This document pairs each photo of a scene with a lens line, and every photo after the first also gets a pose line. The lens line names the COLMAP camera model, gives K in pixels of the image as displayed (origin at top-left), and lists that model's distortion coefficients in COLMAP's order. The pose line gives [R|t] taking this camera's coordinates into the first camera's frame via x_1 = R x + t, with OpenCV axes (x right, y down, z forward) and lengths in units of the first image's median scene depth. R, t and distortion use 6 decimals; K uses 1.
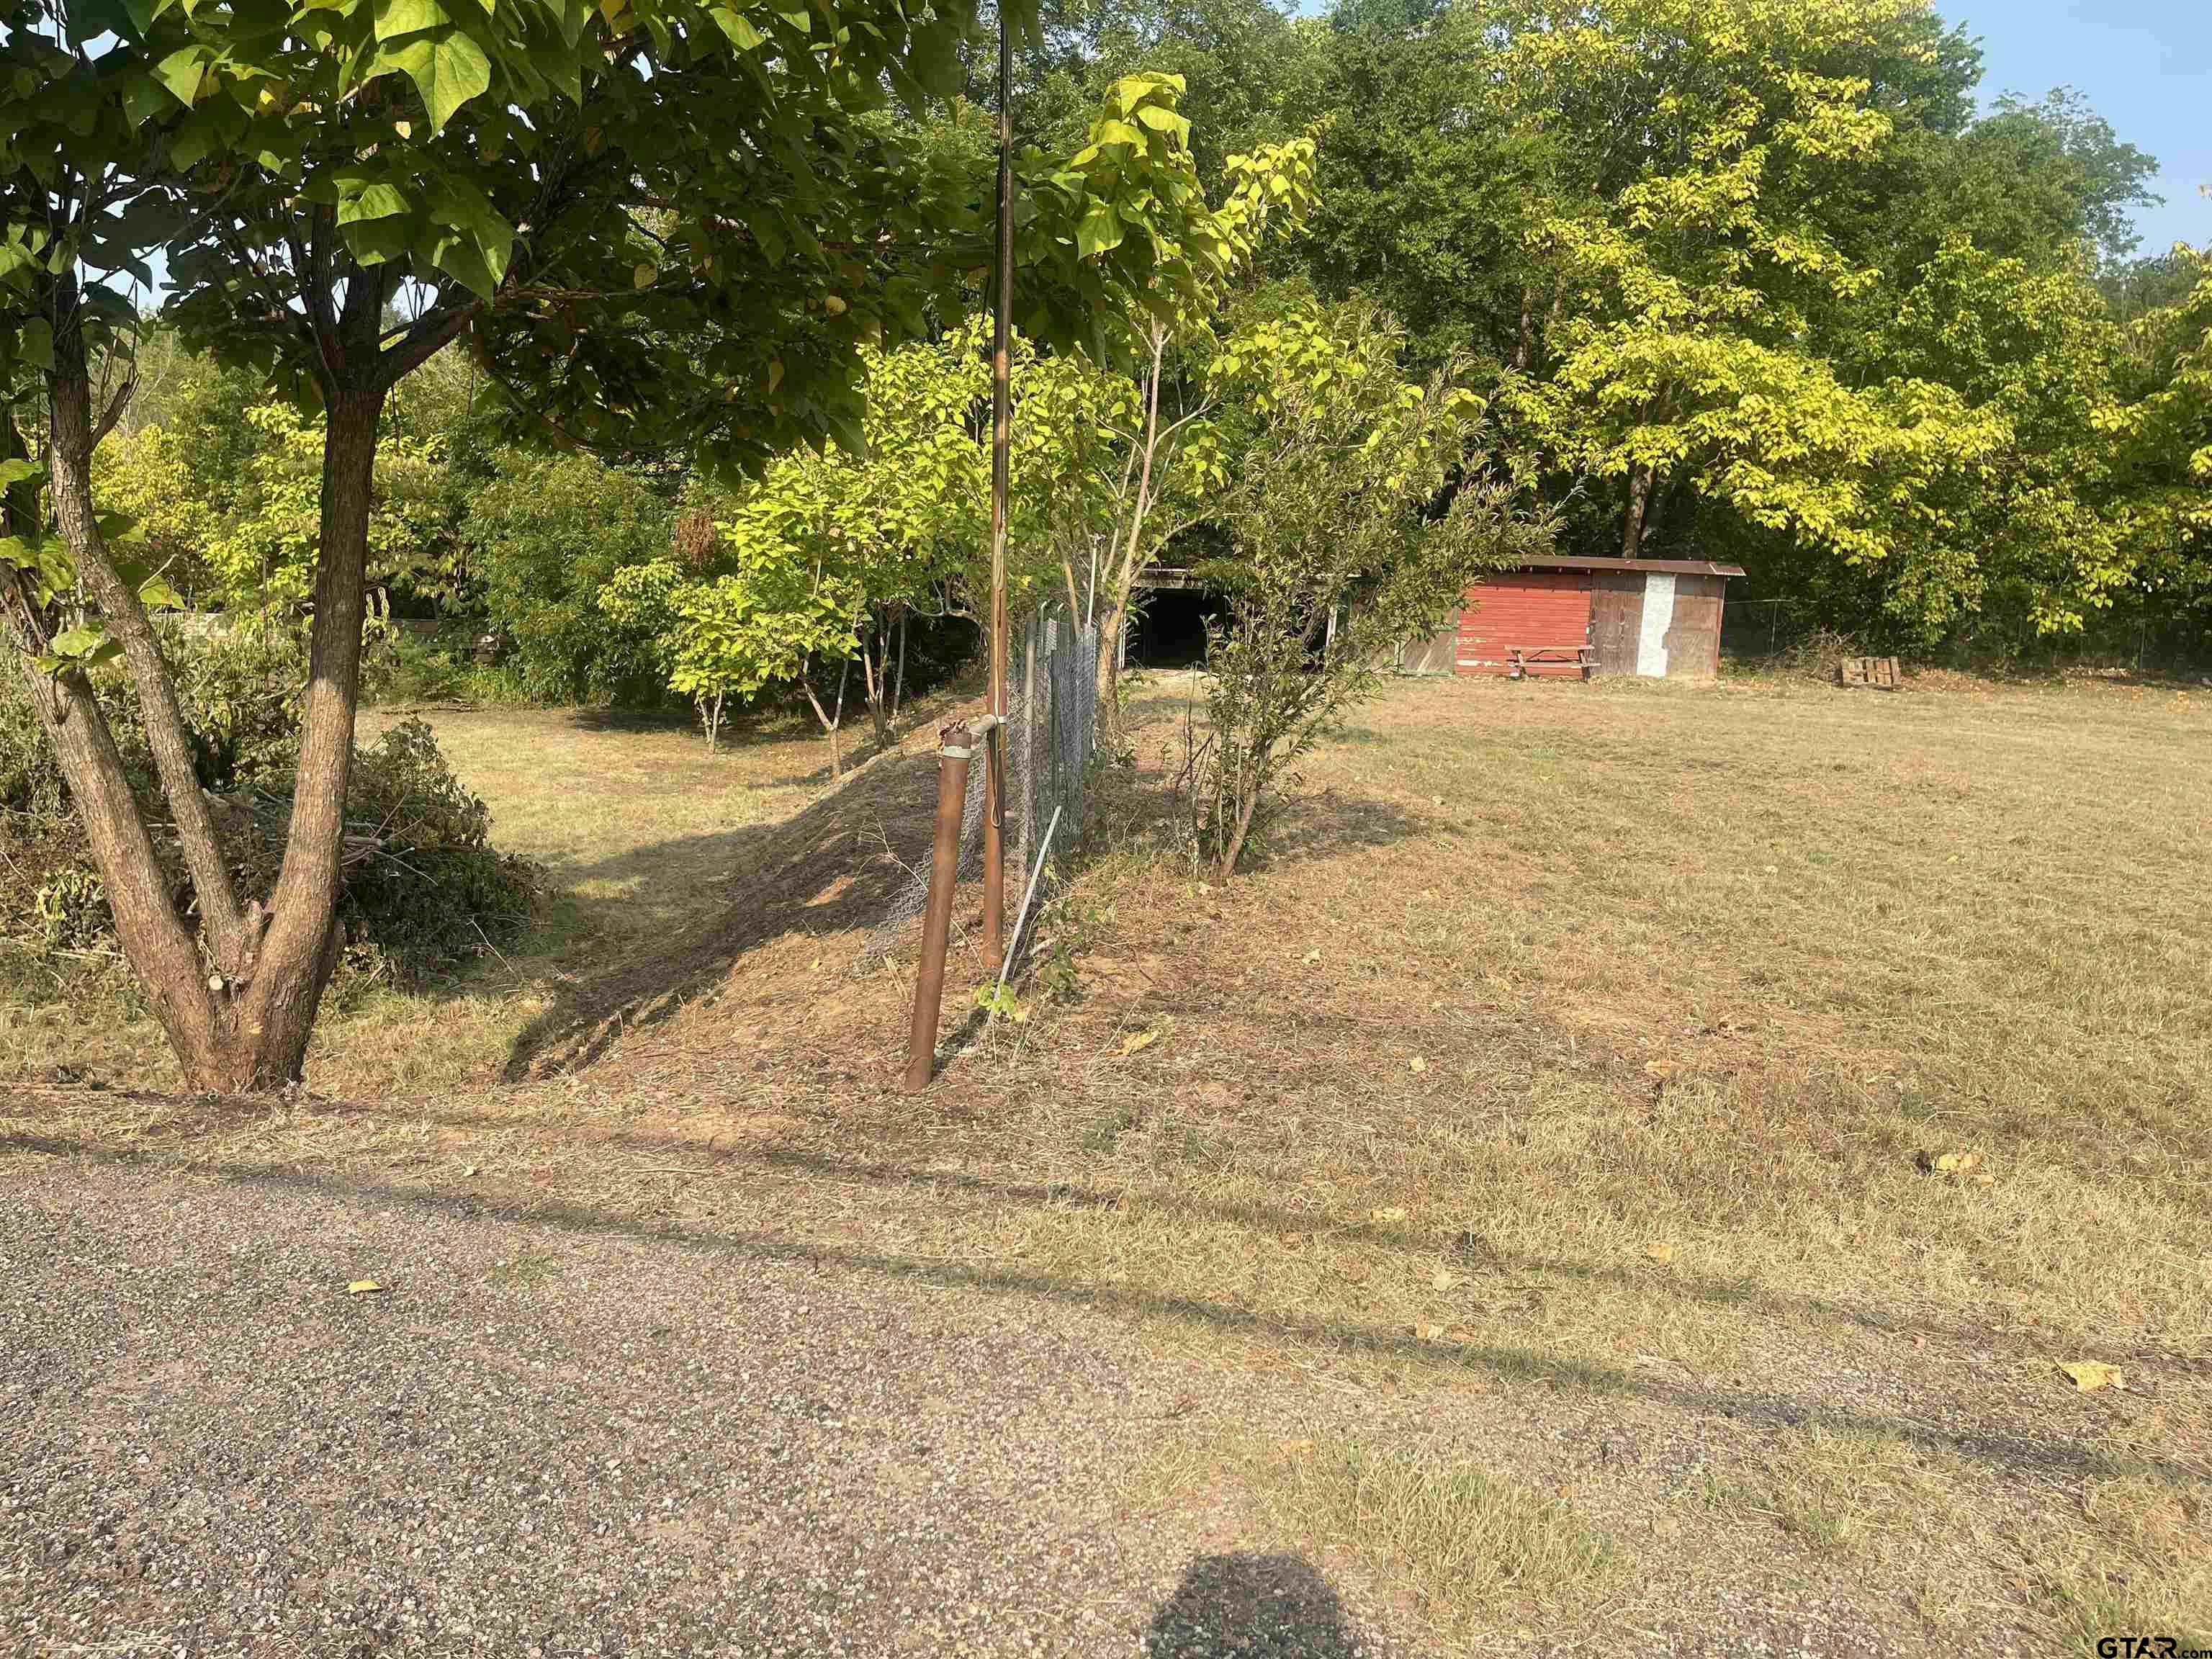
lens RADIAL K [[1670.7, 0, 1098.2], [0, 1670.7, 809.4], [0, 0, 1]] dist [0.076082, -0.100581]
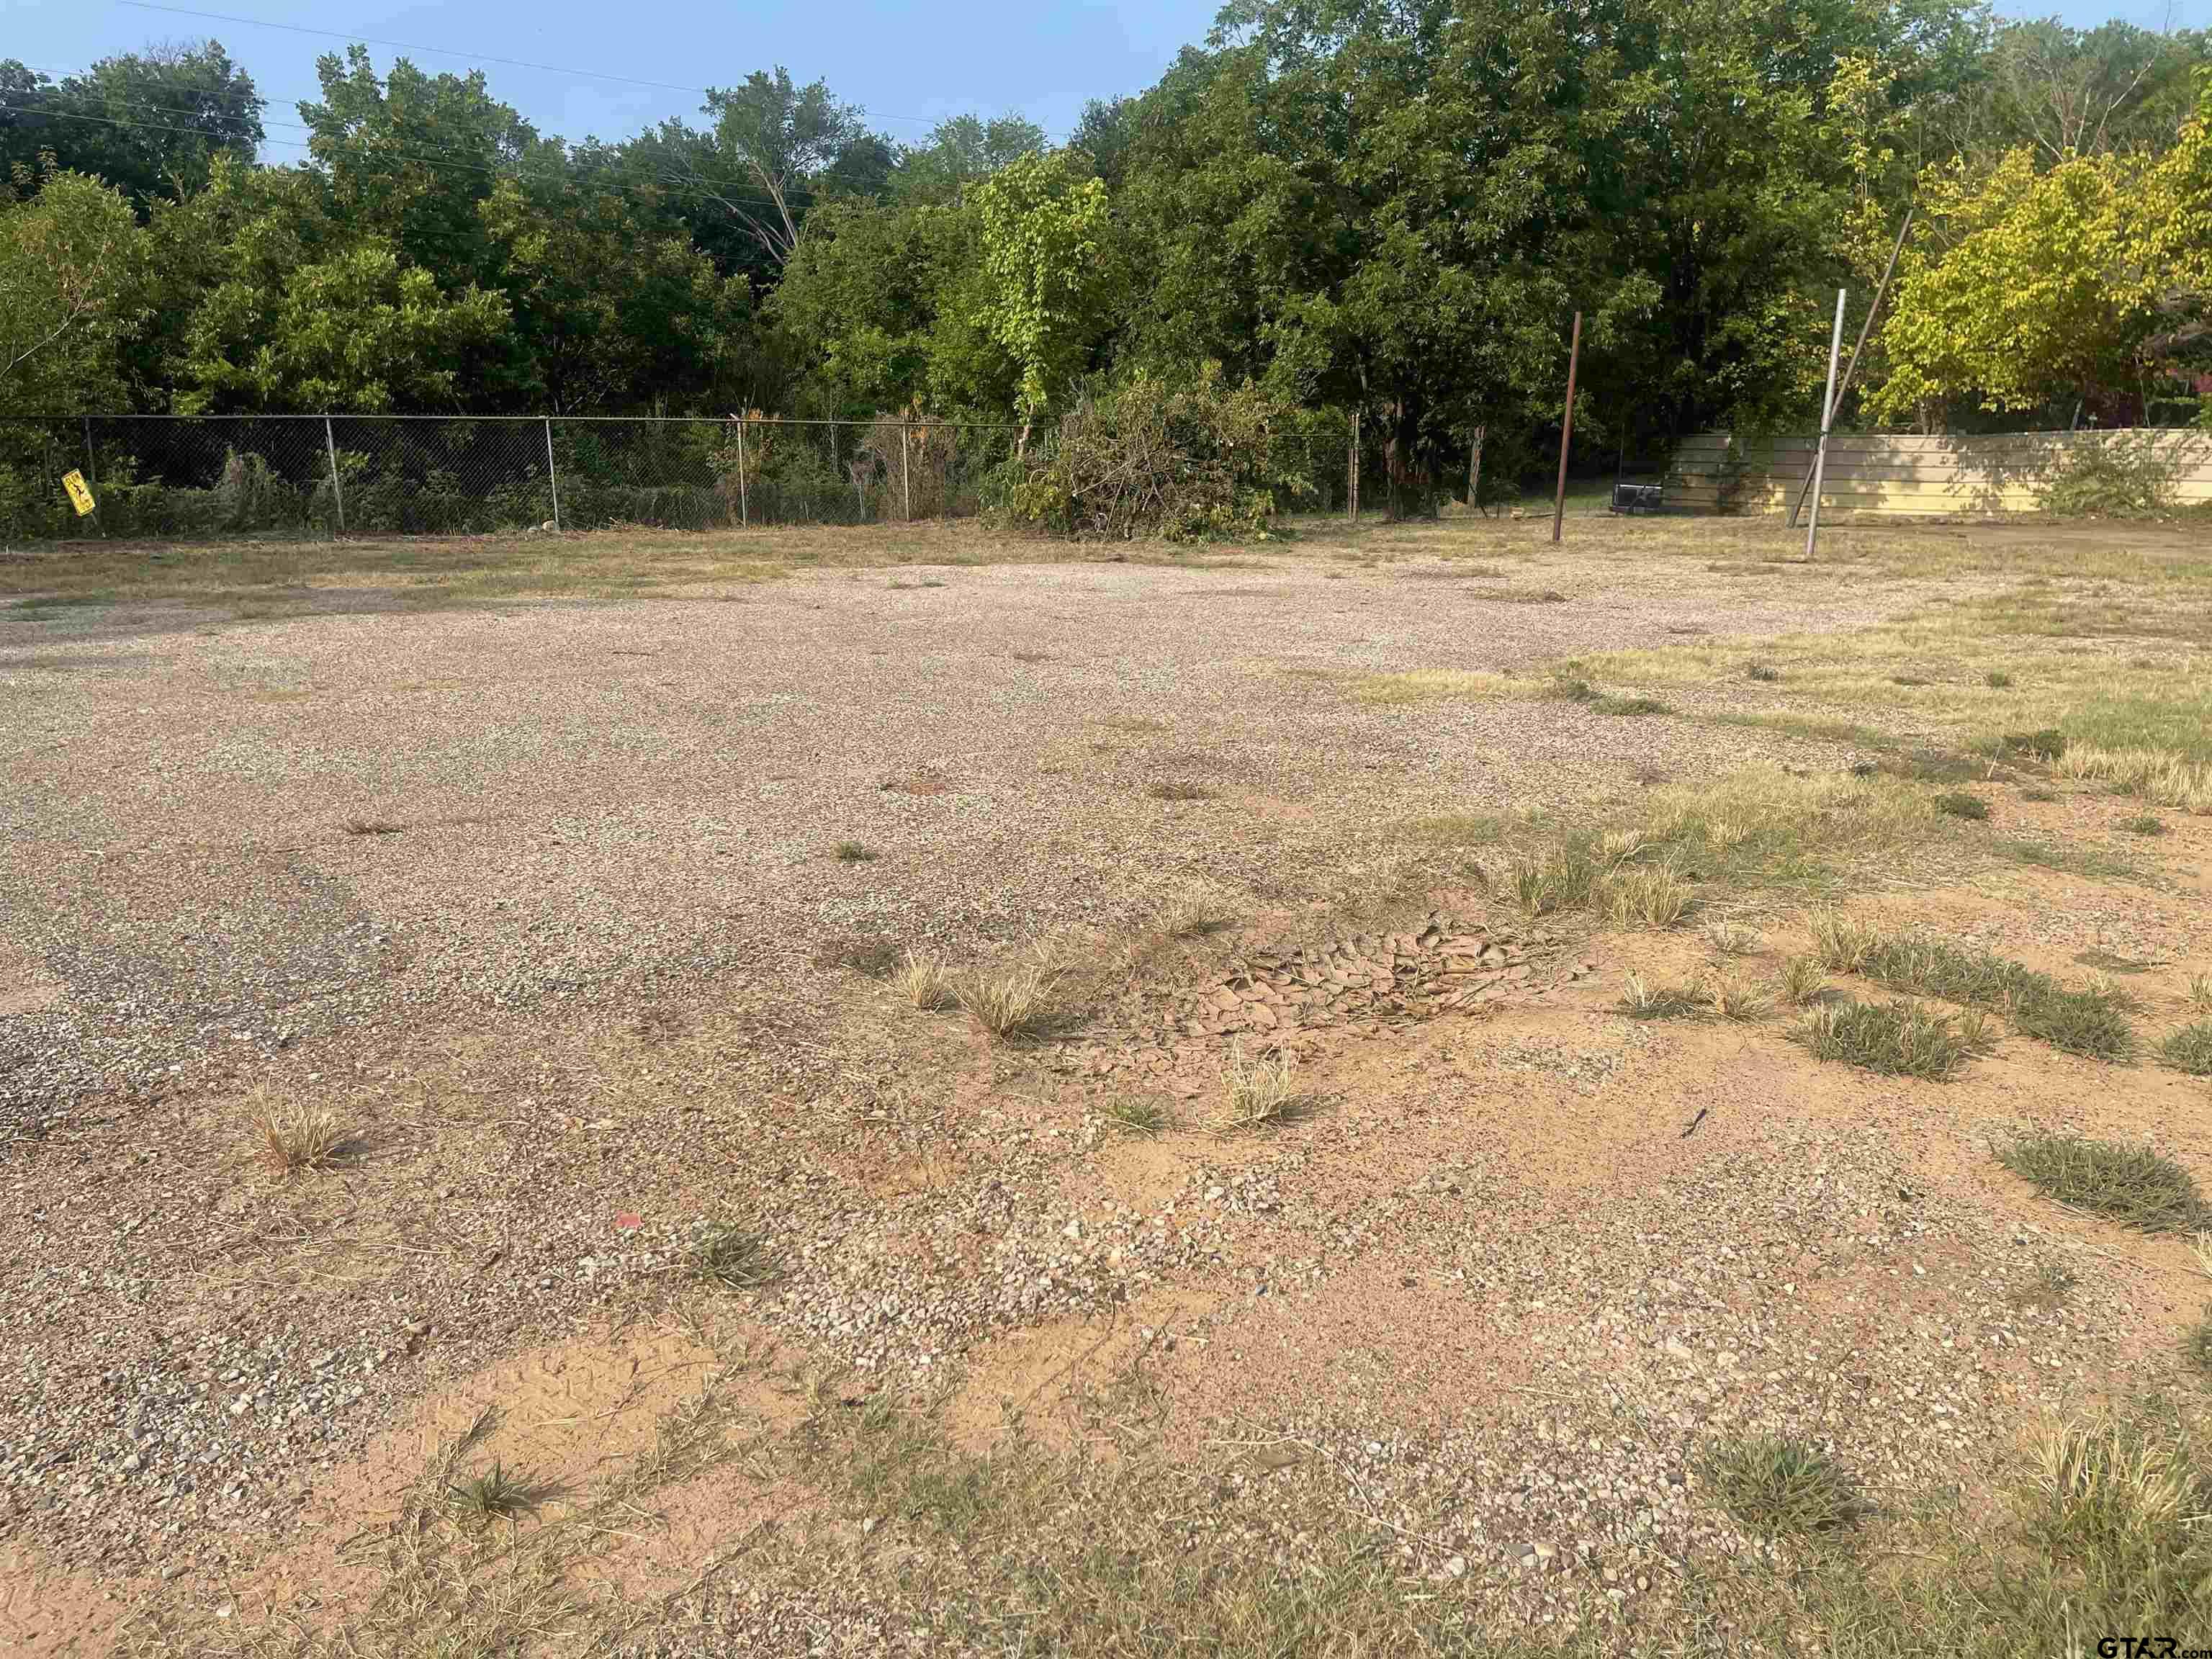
lens RADIAL K [[1670.7, 0, 1096.7], [0, 1670.7, 835.4], [0, 0, 1]] dist [0.076082, -0.100581]
pose [[0.694617, 0.151864, -0.703167, -0.444769], [-0.082547, 0.987833, 0.131801, -0.016307], [0.714628, -0.033507, 0.698702, 0.319817]]
